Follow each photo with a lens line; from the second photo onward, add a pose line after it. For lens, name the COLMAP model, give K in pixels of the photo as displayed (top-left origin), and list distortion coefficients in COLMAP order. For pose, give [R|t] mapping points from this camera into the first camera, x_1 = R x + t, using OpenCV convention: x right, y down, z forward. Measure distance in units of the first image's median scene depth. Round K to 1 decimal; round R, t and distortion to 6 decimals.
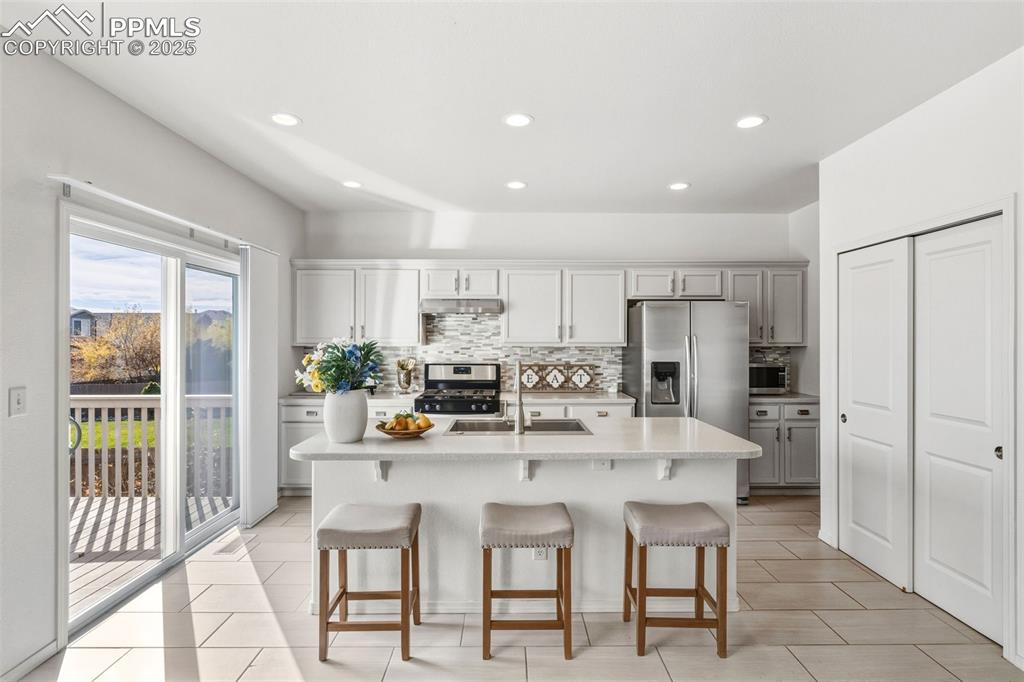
lens RADIAL K [[502.9, 0, 513.4], [0, 502.9, 337.8], [0, 0, 1]] dist [-0.000038, 0.000735]
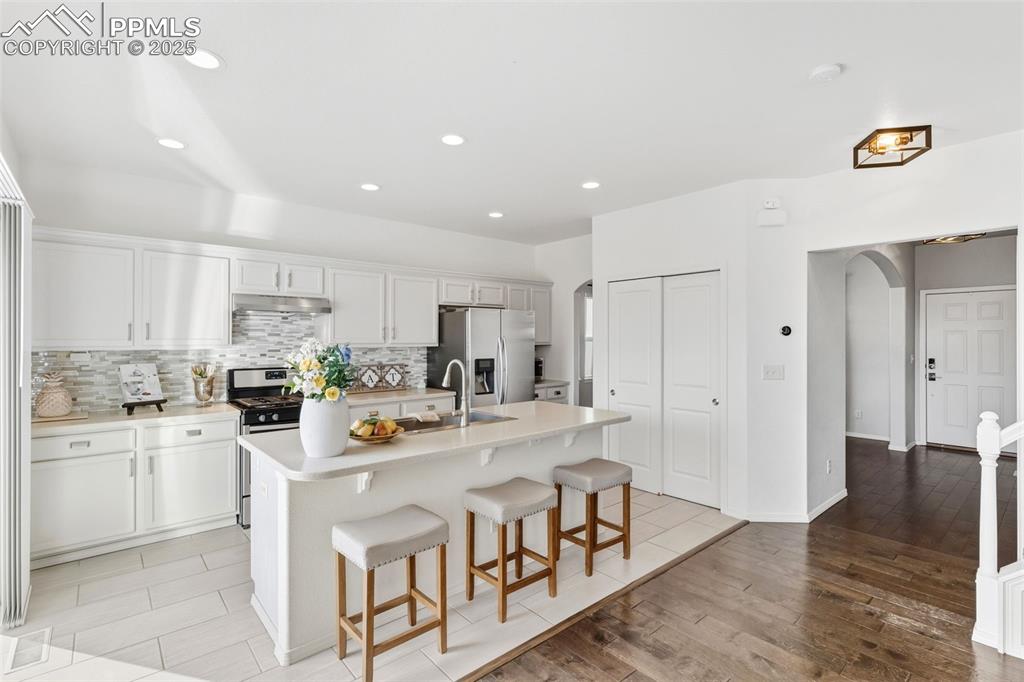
lens RADIAL K [[477.6, 0, 510.6], [0, 477.6, 338.0], [0, 0, 1]] dist [-0.001059, 0.000310]
pose [[0.764001, 0.000220, 0.645215, -0.326686], [-0.000114, 1.000000, -0.000205, -0.001316], [-0.645215, 0.000083, 0.764001, 0.073528]]
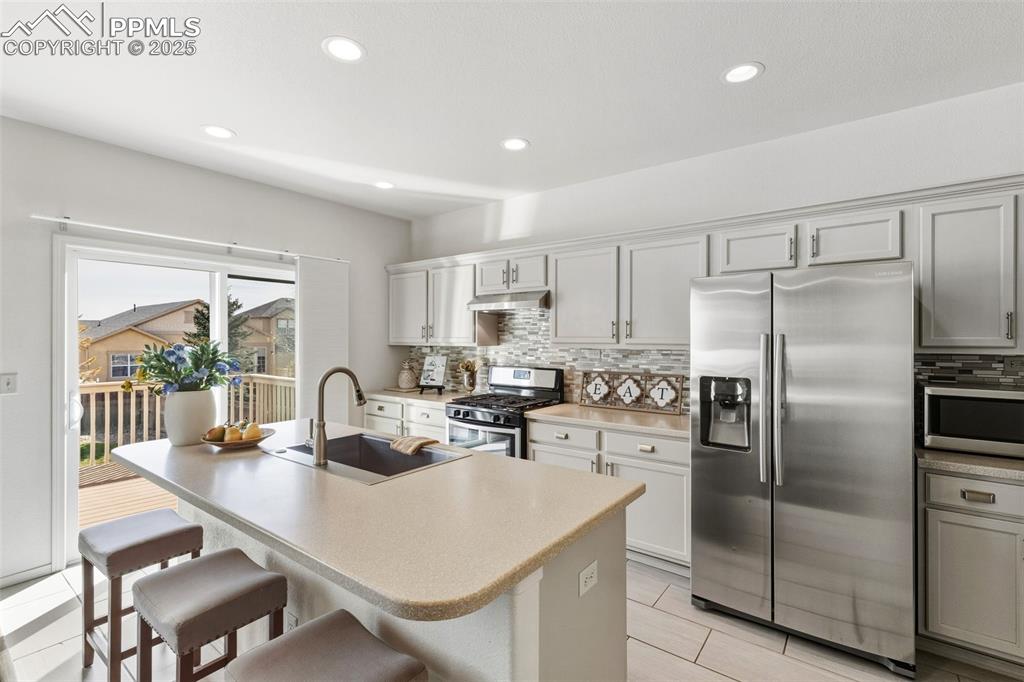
lens RADIAL K [[458.5, 0, 514.4], [0, 458.5, 338.4], [0, 0, 1]] dist [0.003241, 0.000345]
pose [[0.794386, 0.000233, -0.607413, 0.366314], [0.000818, 0.999999, 0.001453, 0.000653], [0.607413, -0.001651, 0.794385, 0.351652]]
